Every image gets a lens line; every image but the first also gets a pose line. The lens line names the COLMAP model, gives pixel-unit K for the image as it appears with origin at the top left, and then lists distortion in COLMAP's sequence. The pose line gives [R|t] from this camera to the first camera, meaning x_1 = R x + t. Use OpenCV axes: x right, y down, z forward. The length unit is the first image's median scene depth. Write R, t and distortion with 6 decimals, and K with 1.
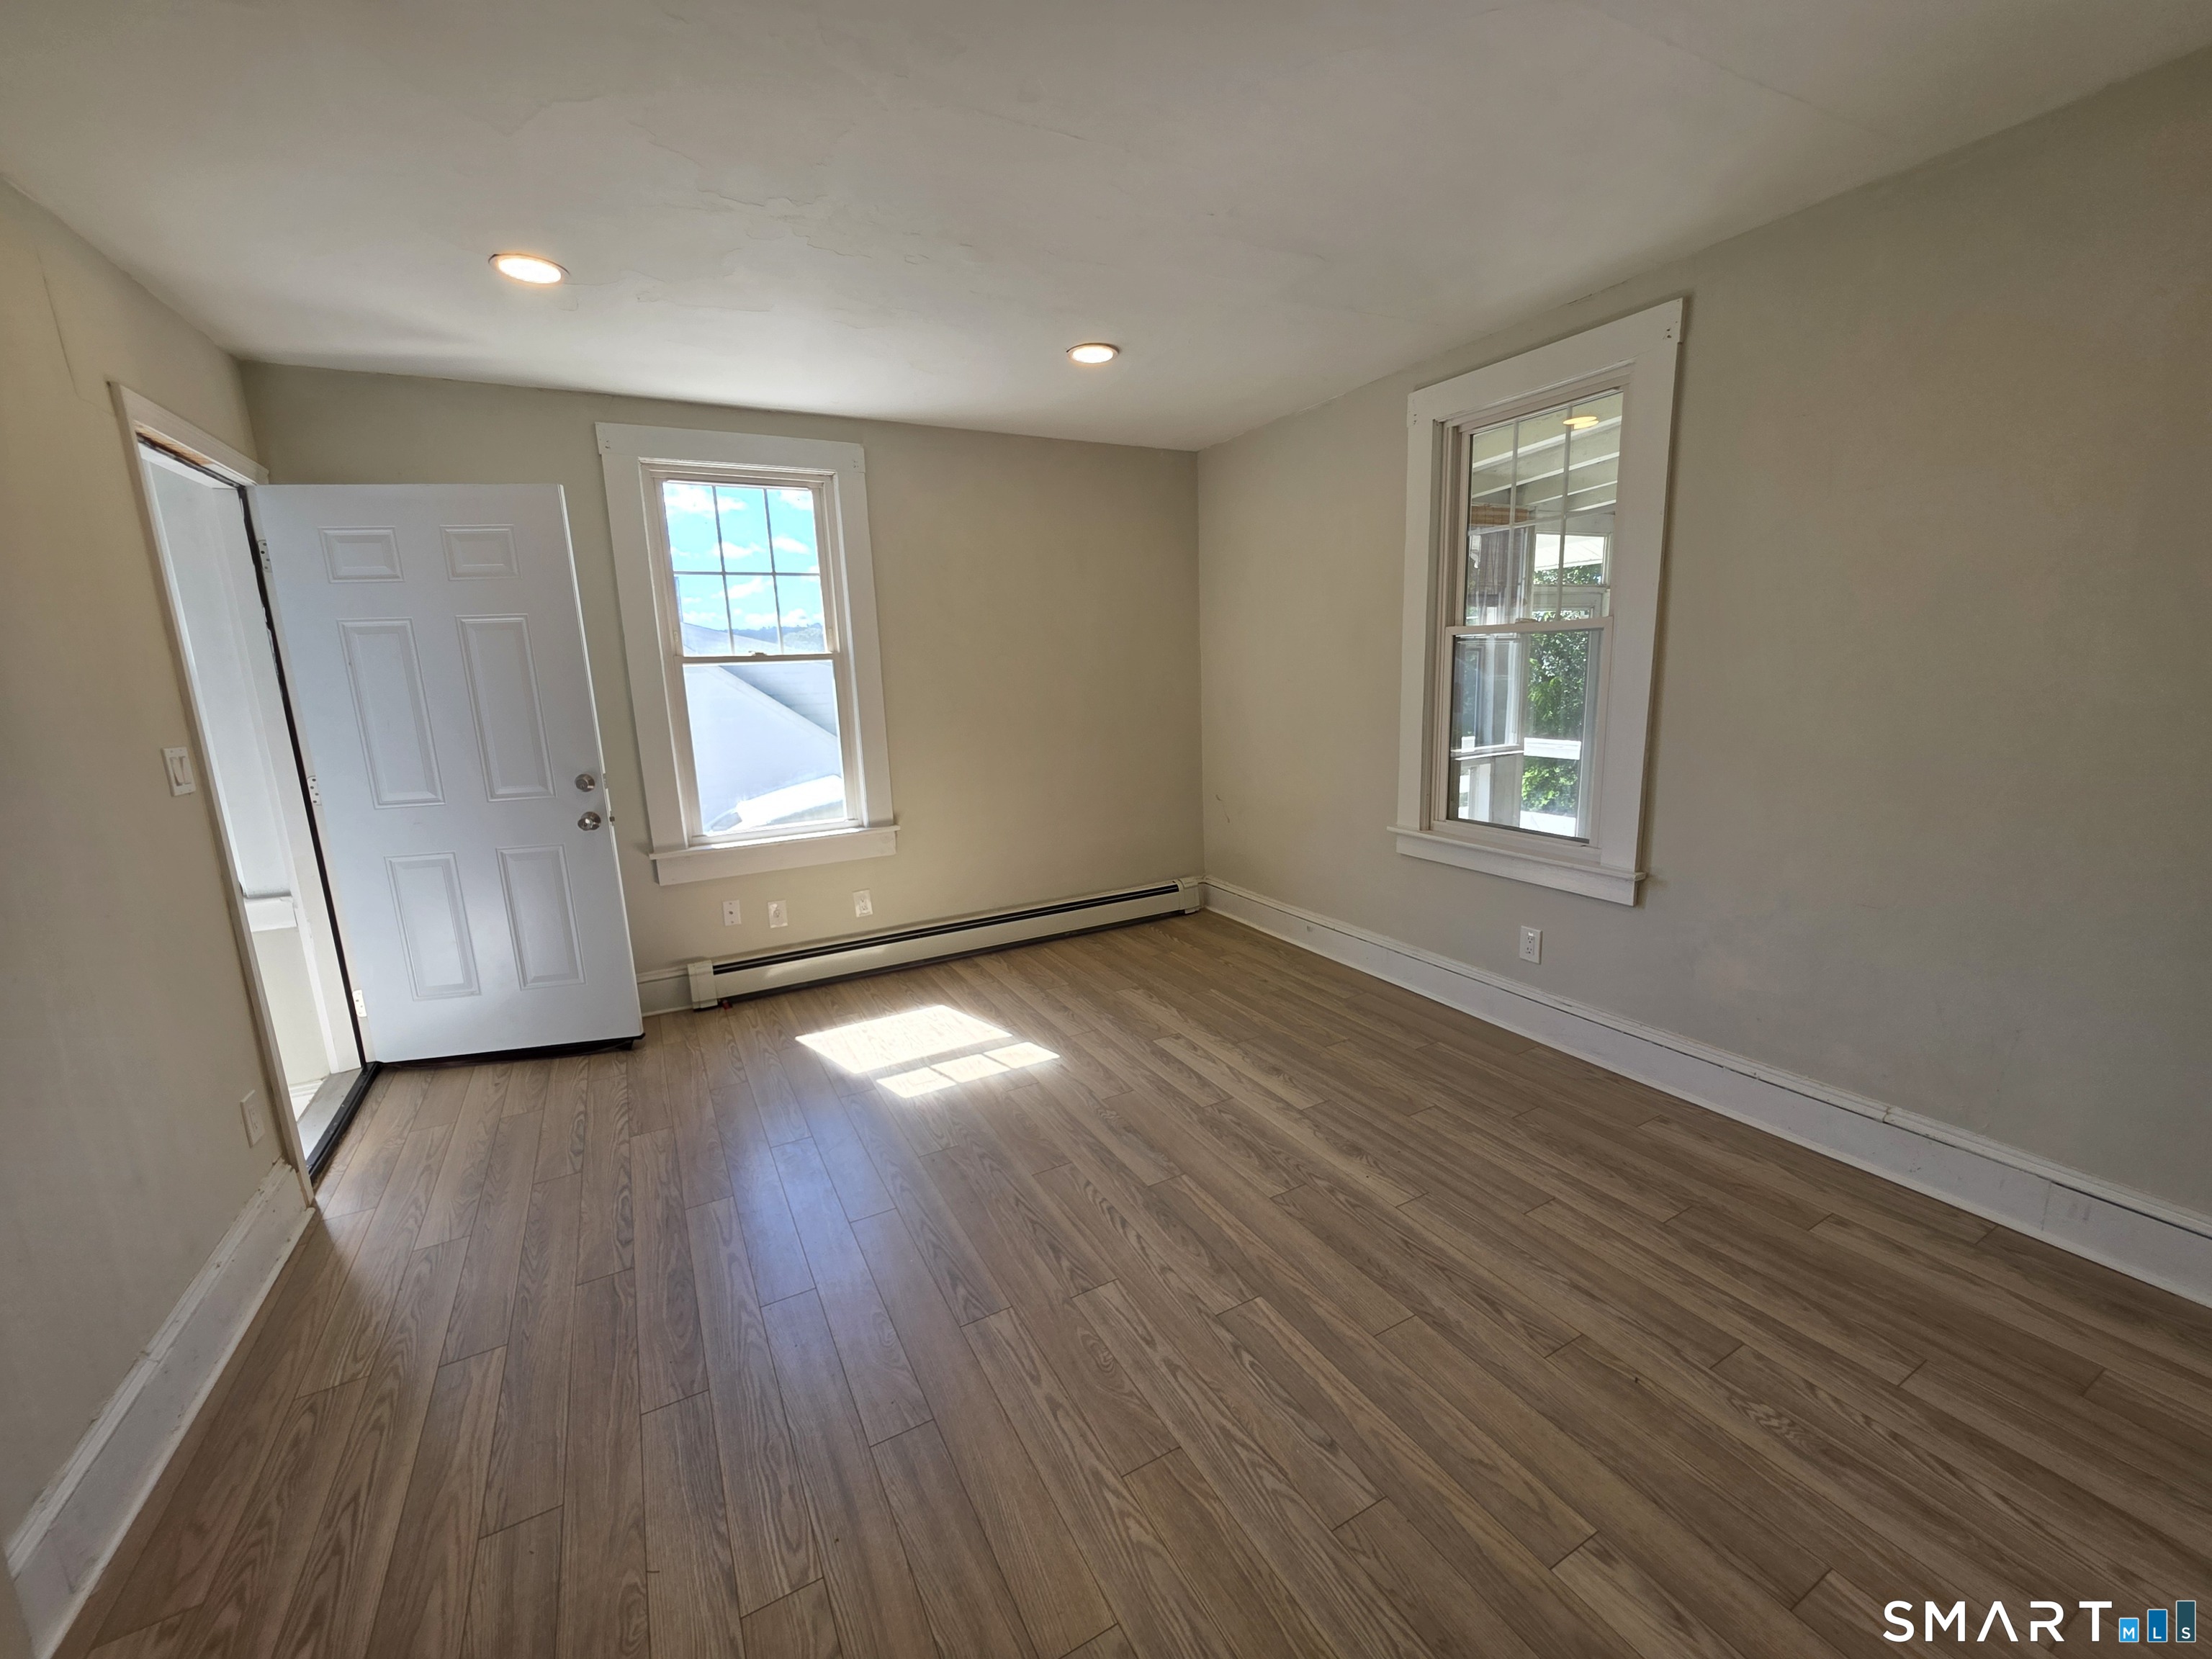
lens RADIAL K [[886.3, 0, 1101.2], [0, 886.3, 834.4], [0, 0, 1]] dist [0.000885, -0.000469]
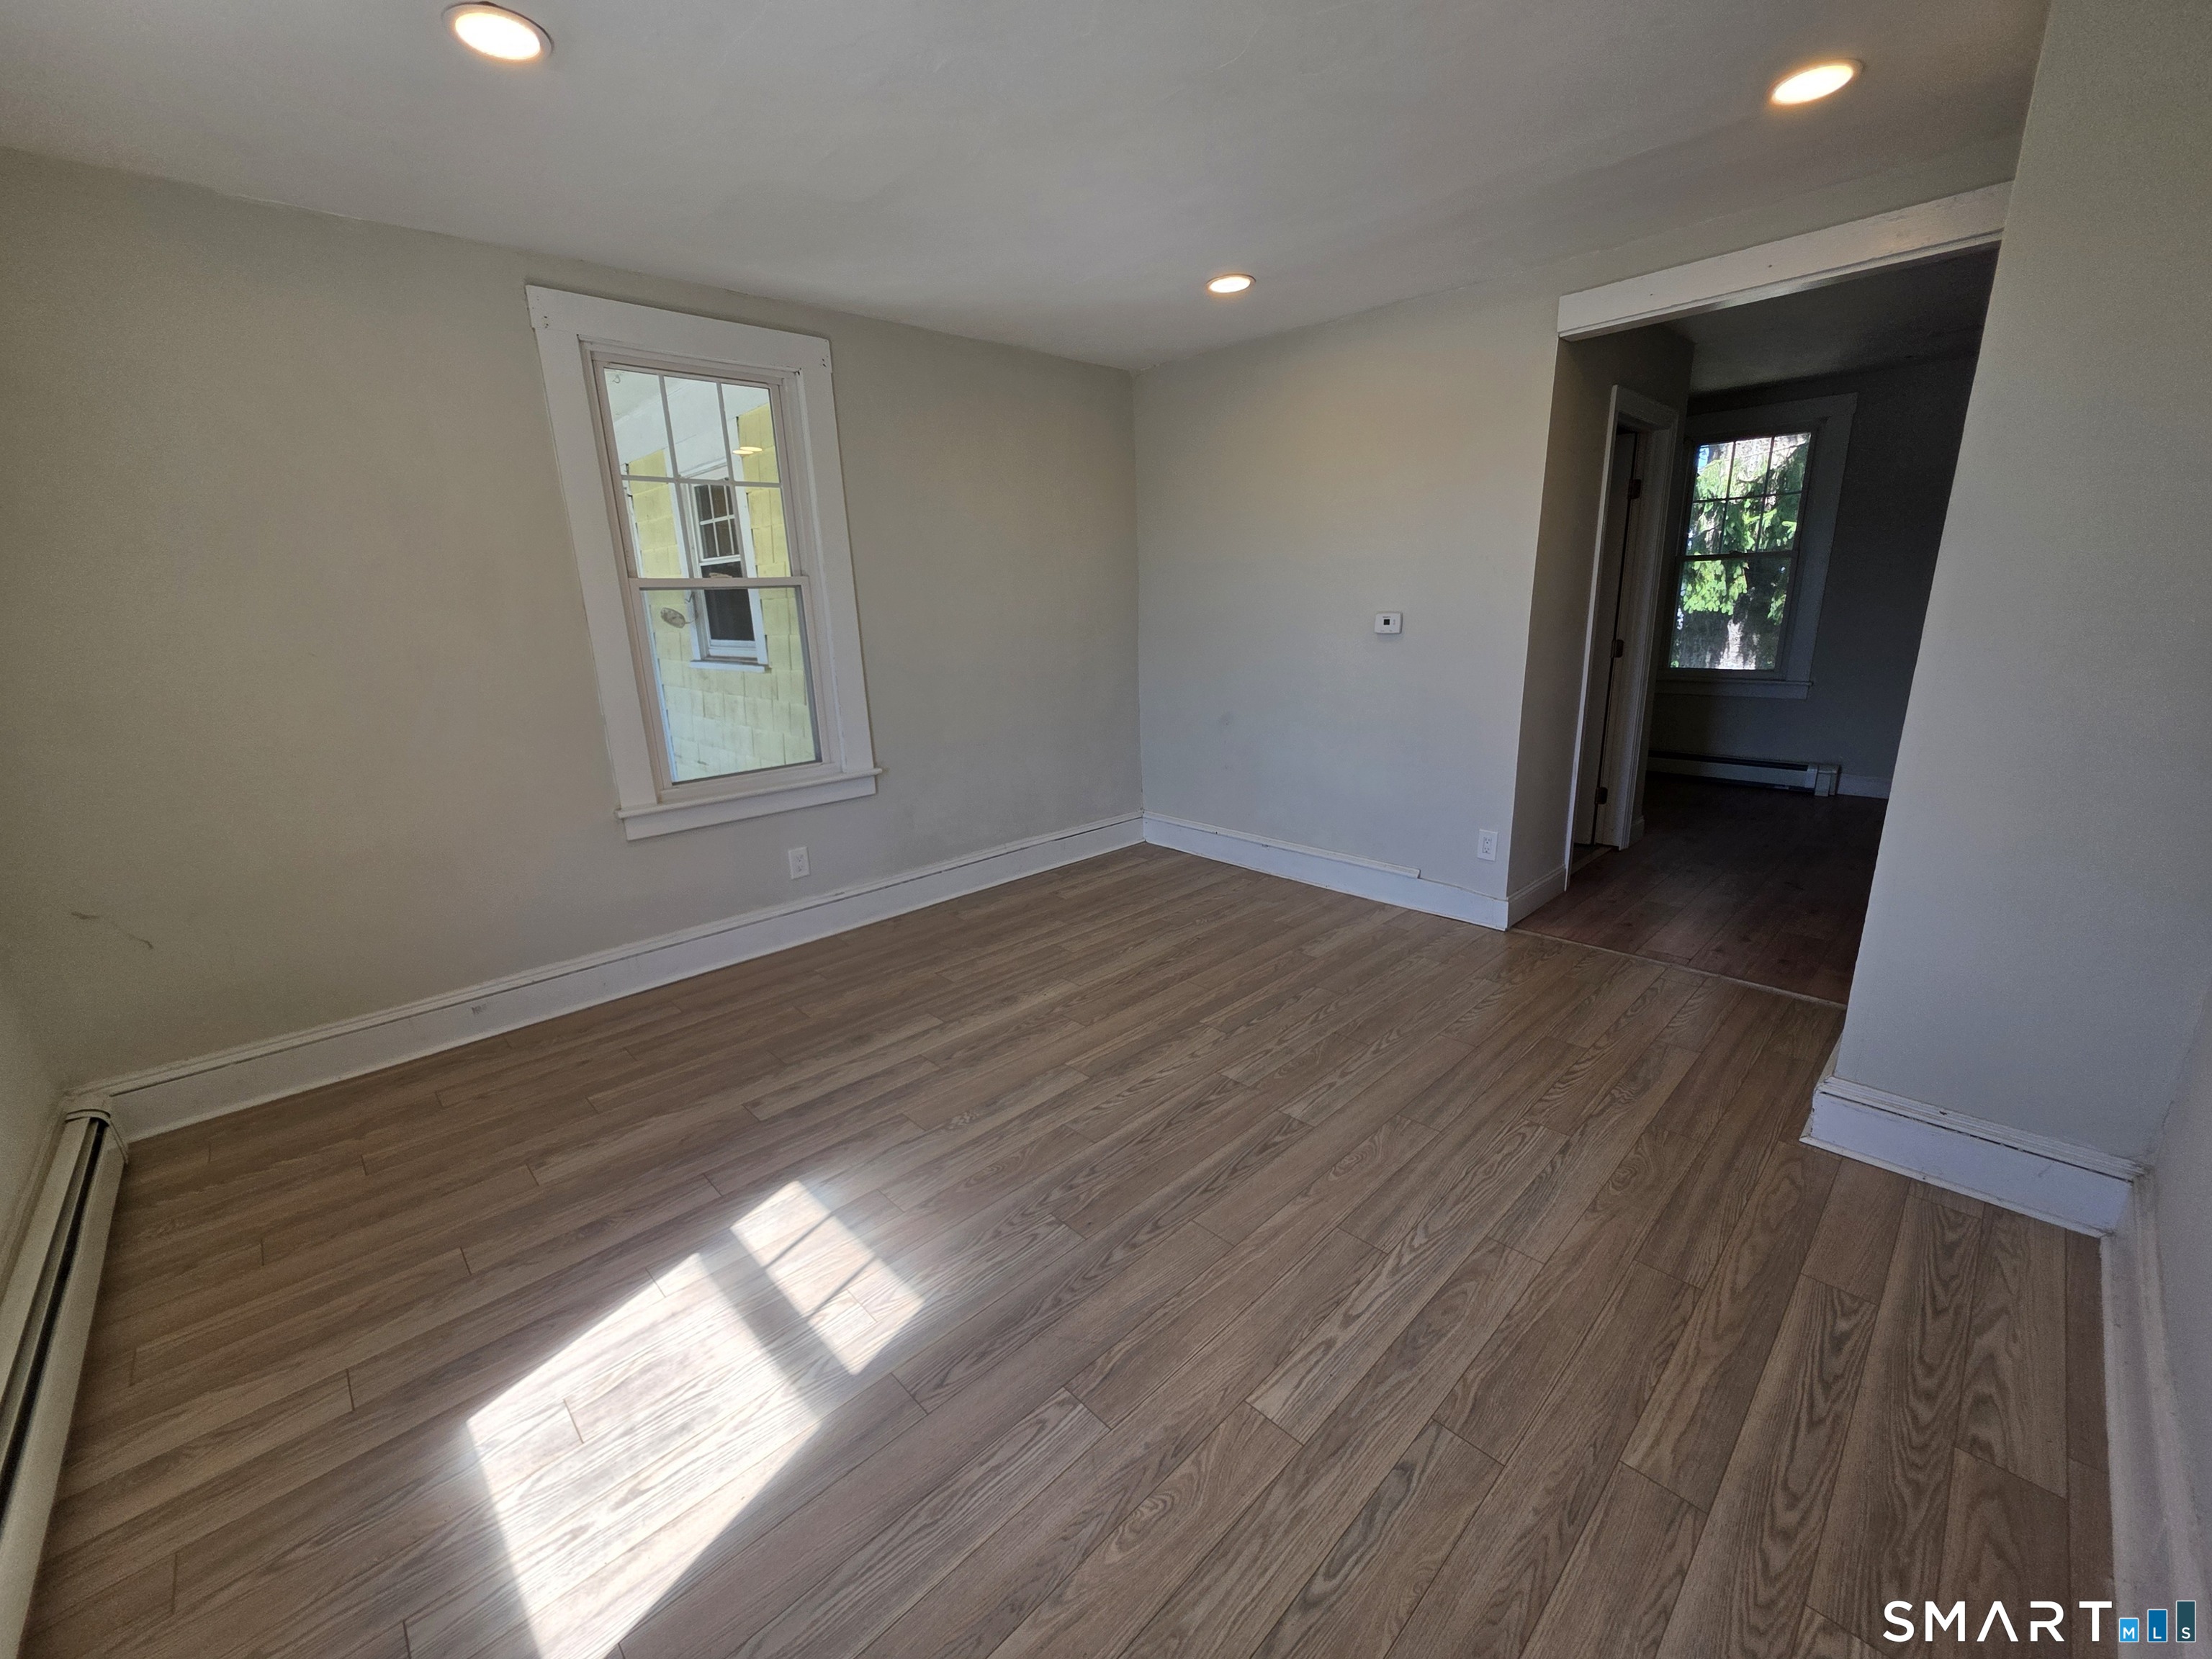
lens RADIAL K [[890.0, 0, 1103.1], [0, 890.0, 835.1], [0, 0, 1]] dist [0.000863, -0.000107]
pose [[-0.263852, -0.205987, 0.942312, -0.856371], [0.229623, 0.935431, 0.268779, -0.158051], [-0.936833, 0.287294, -0.199516, 1.044625]]
